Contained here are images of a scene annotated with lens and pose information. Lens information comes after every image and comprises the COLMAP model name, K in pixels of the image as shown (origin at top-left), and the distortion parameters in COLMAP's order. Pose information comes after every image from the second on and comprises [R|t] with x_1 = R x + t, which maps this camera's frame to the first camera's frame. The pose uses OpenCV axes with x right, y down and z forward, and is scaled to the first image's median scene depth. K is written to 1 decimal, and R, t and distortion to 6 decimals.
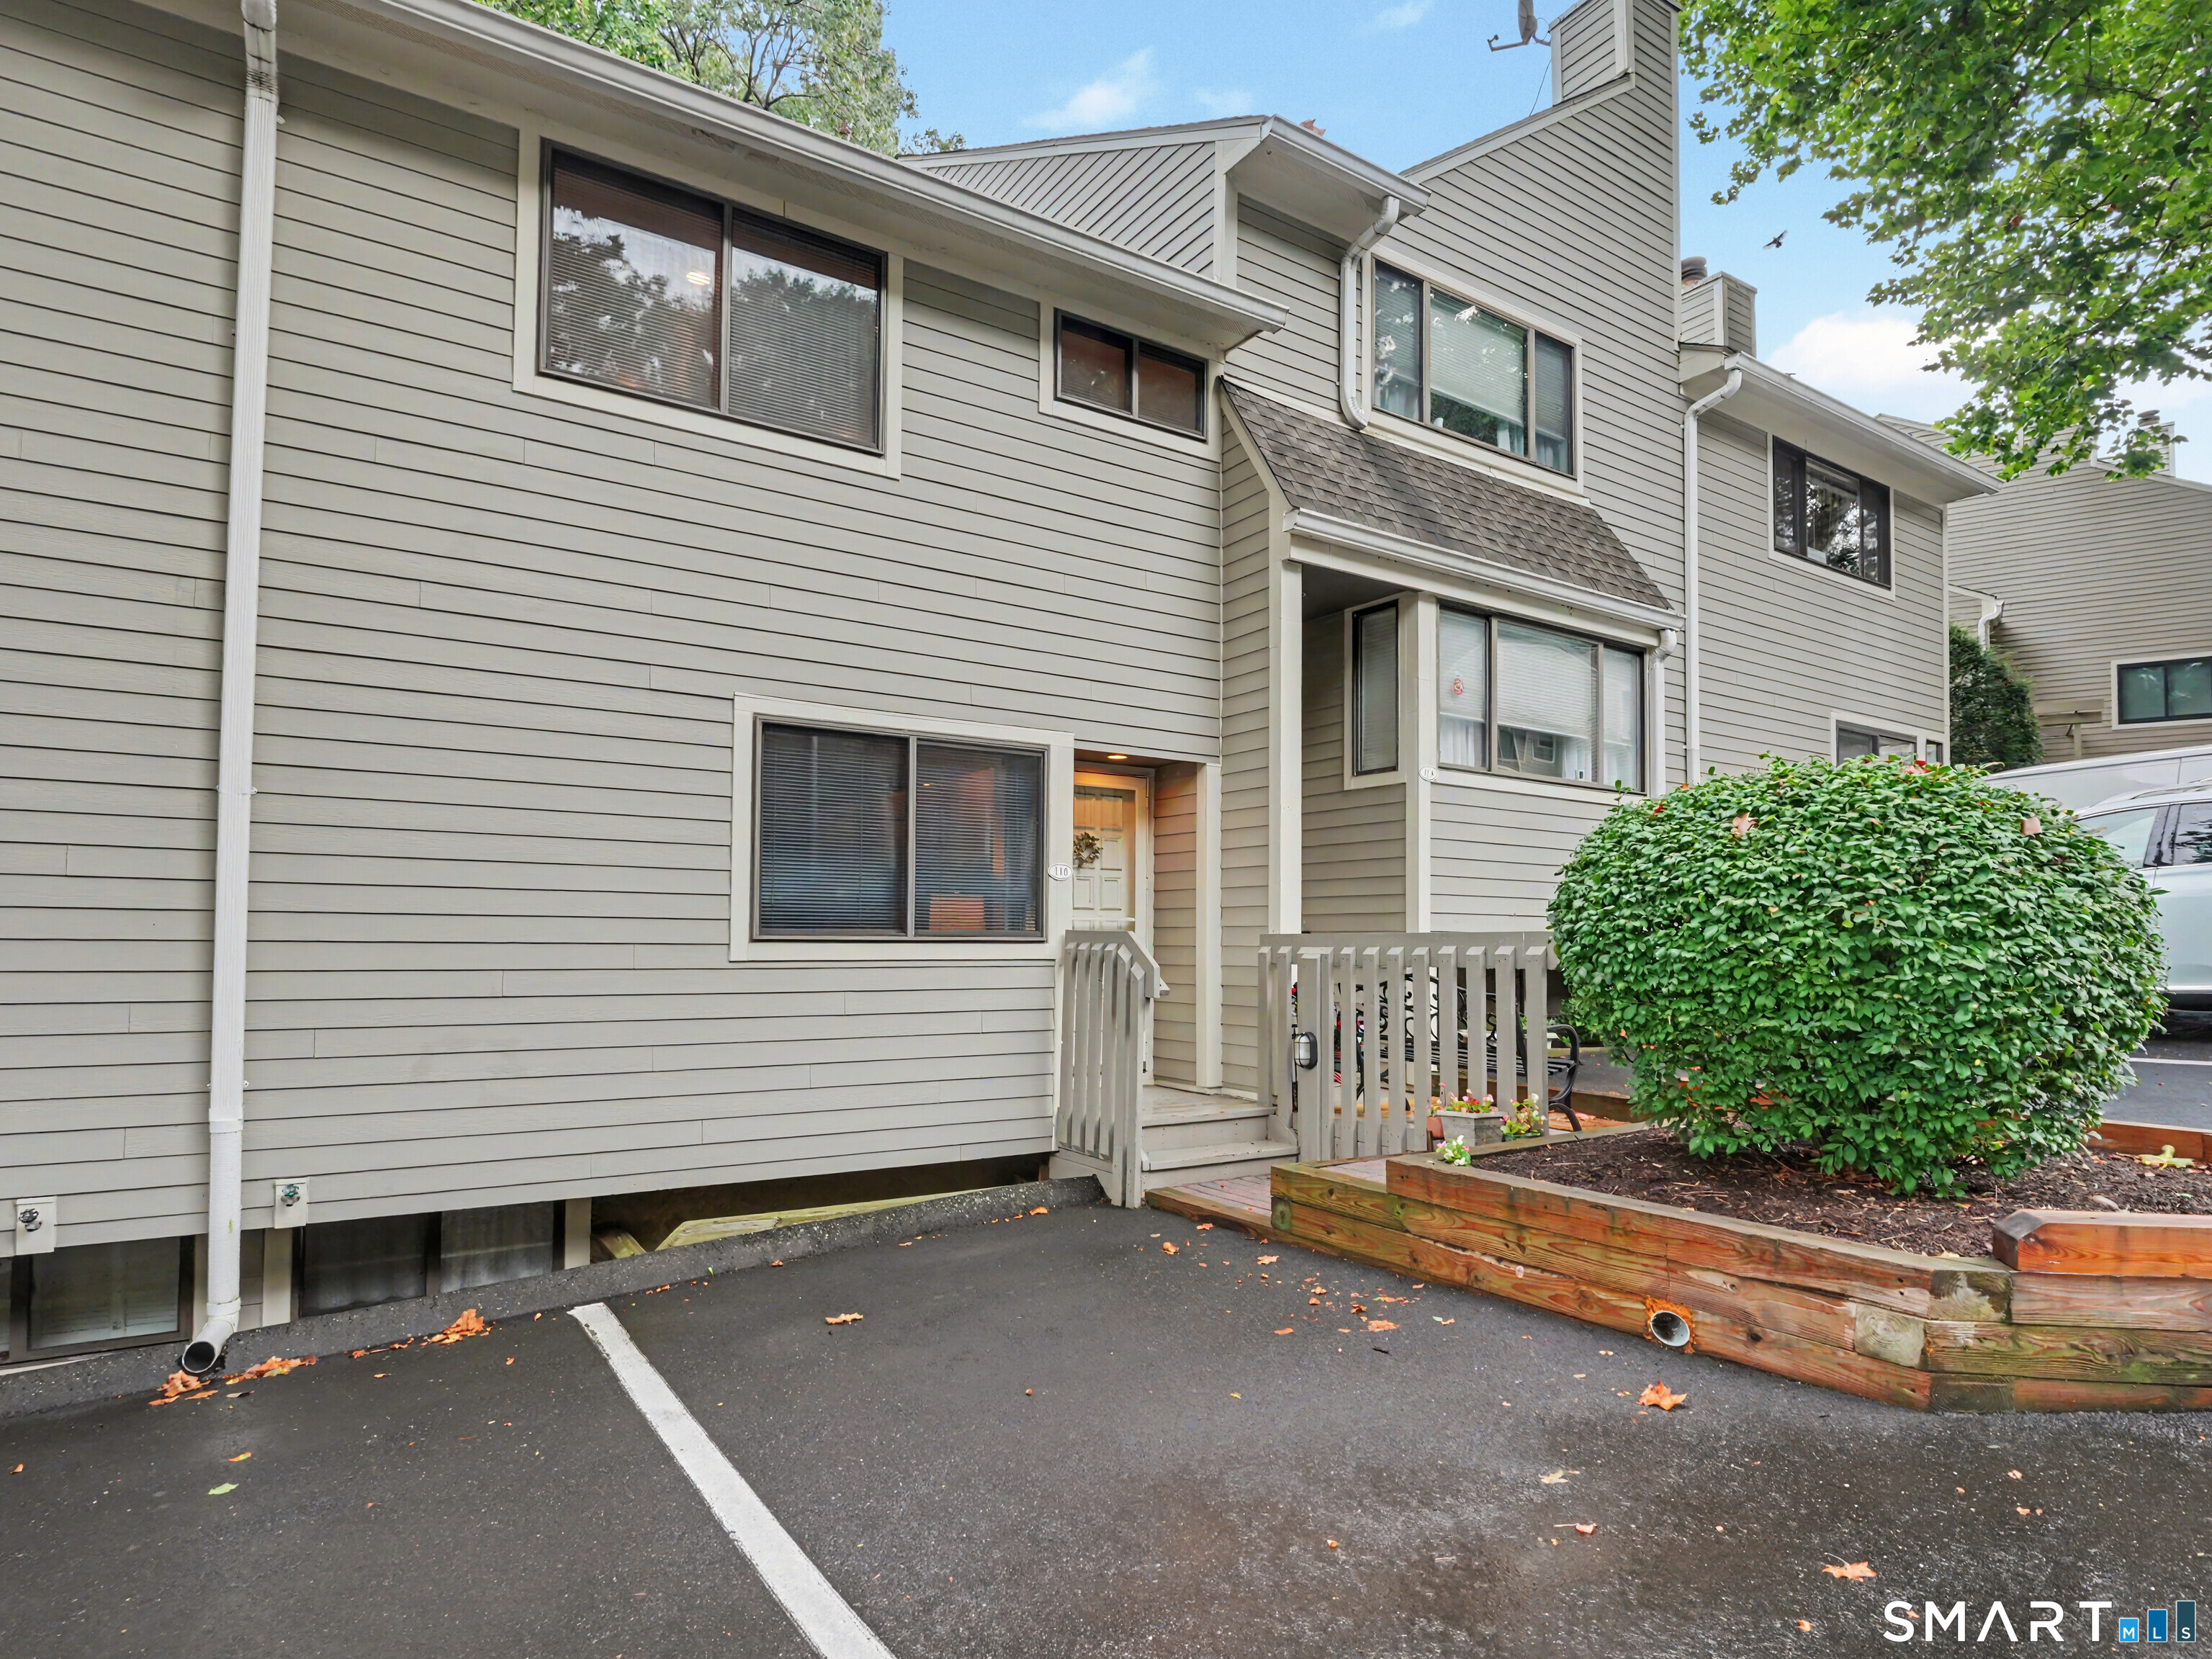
lens RADIAL K [[1225.1, 0, 1101.4], [0, 1225.1, 896.6], [0, 0, 1]] dist [-0.002471, -0.007394]
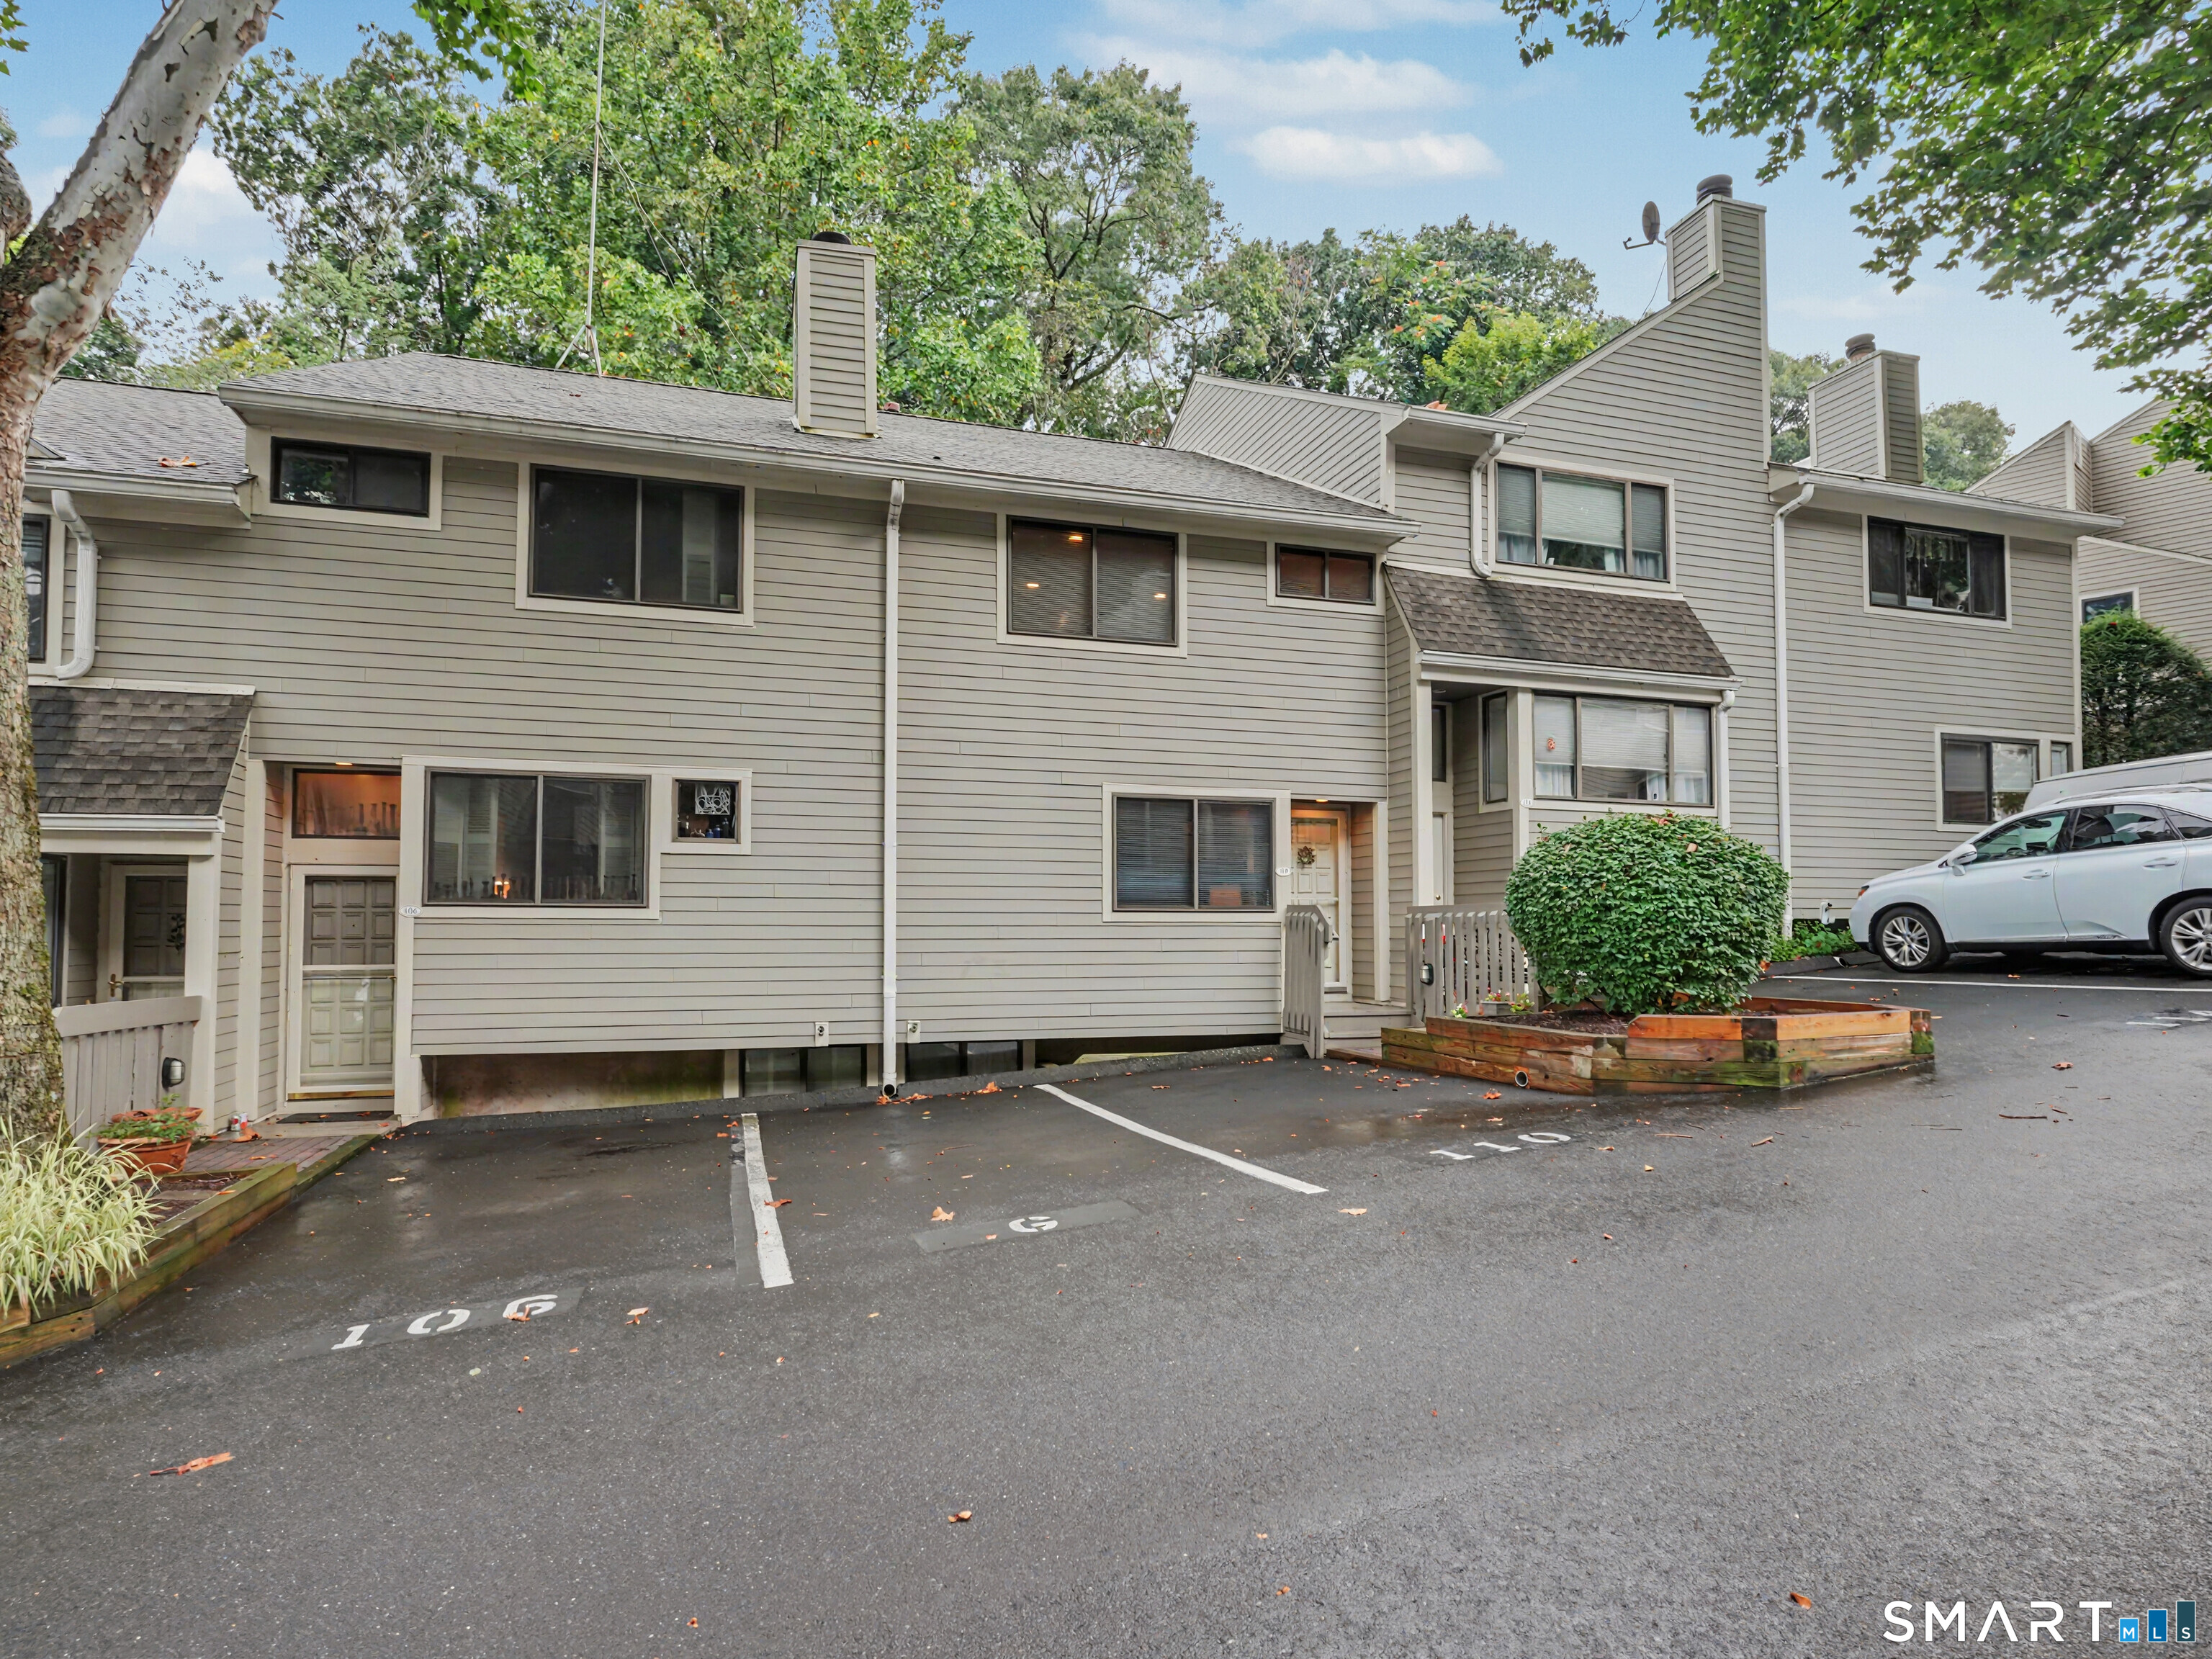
lens RADIAL K [[1206.9, 0, 1105.8], [0, 1206.9, 830.3], [0, 0, 1]] dist [-0.005776, -0.001709]
pose [[0.963935, -0.027215, -0.264744, 0.170545], [0.015542, 0.998816, -0.046088, -0.003456], [0.265685, 0.040311, 0.963217, -0.682421]]
